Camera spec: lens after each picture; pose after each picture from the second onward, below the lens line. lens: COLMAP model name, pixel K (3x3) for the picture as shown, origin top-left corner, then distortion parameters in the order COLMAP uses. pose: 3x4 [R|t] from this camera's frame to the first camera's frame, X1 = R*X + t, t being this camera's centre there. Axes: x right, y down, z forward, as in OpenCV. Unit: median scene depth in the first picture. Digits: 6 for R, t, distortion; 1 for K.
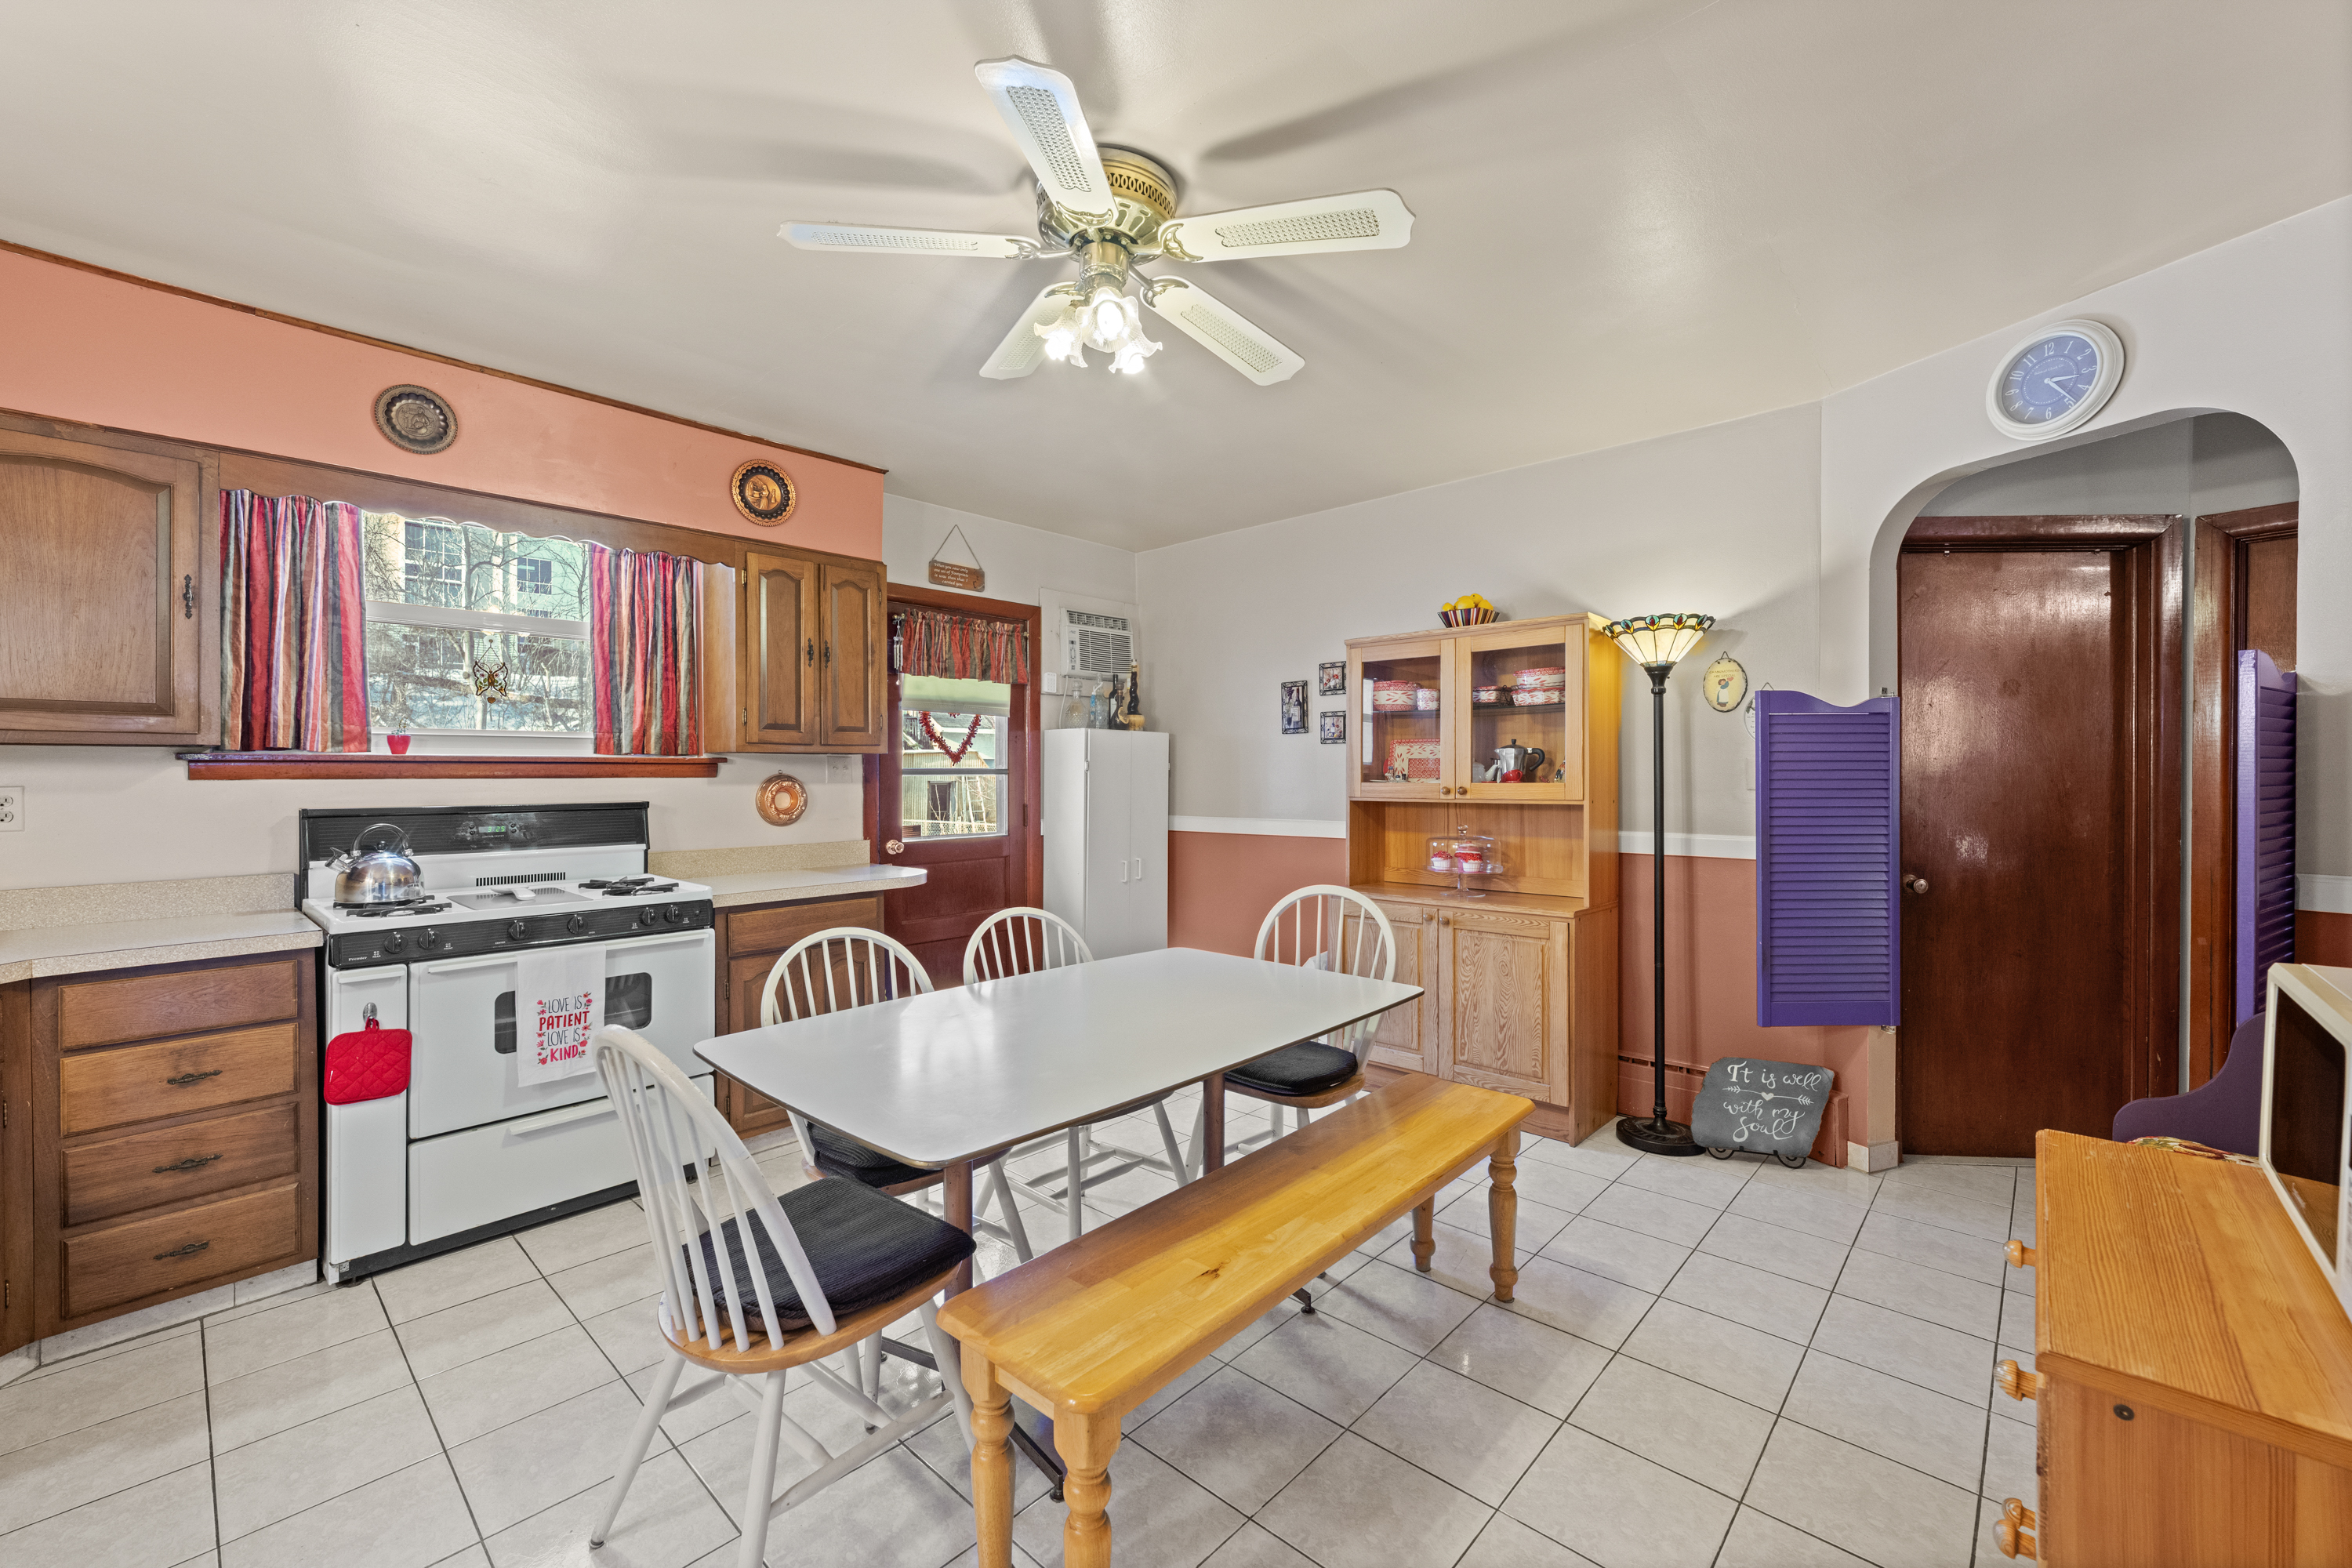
lens RADIAL K [[944.9, 0, 1169.4], [0, 944.9, 773.6], [0, 0, 1]] dist [-0.002331, -0.000669]
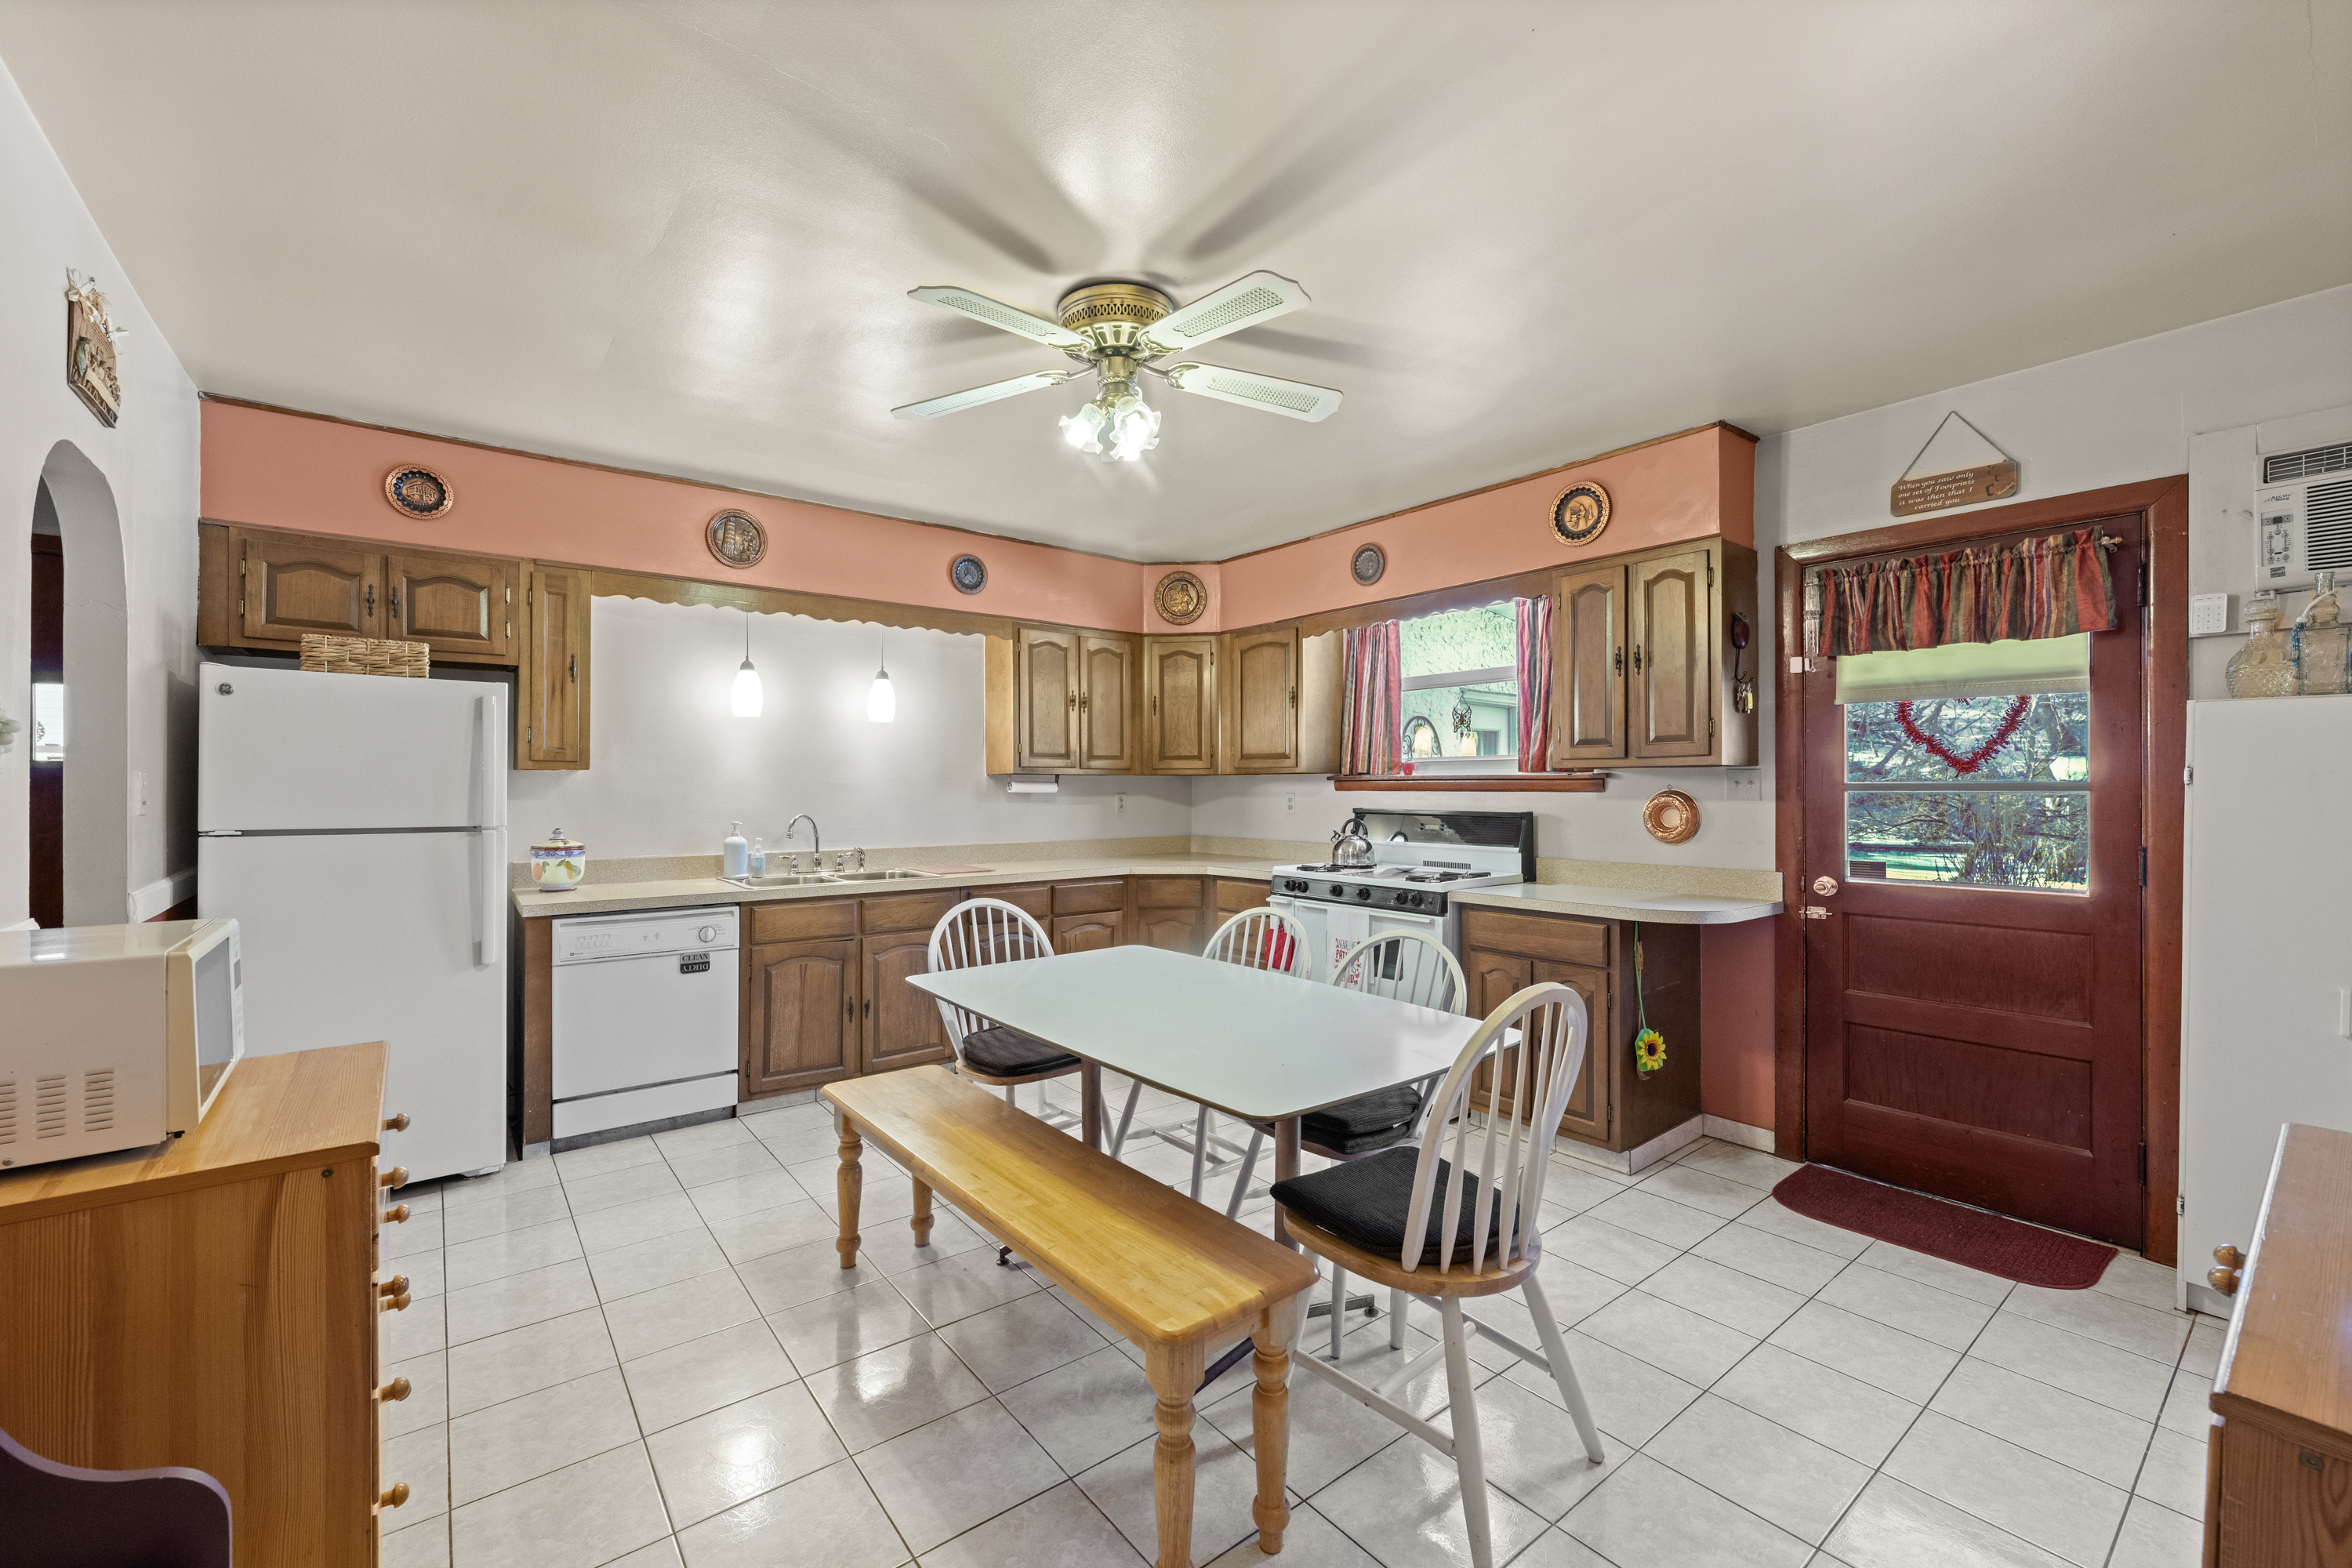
lens RADIAL K [[944.9, 0, 1168.6], [0, 944.9, 789.9], [0, 0, 1]] dist [-0.002331, -0.000669]
pose [[-0.153723, 0.006563, -0.988092, 0.622042], [0.000948, 0.999978, 0.006494, -0.005623], [0.988114, 0.000062, -0.153726, 0.690787]]
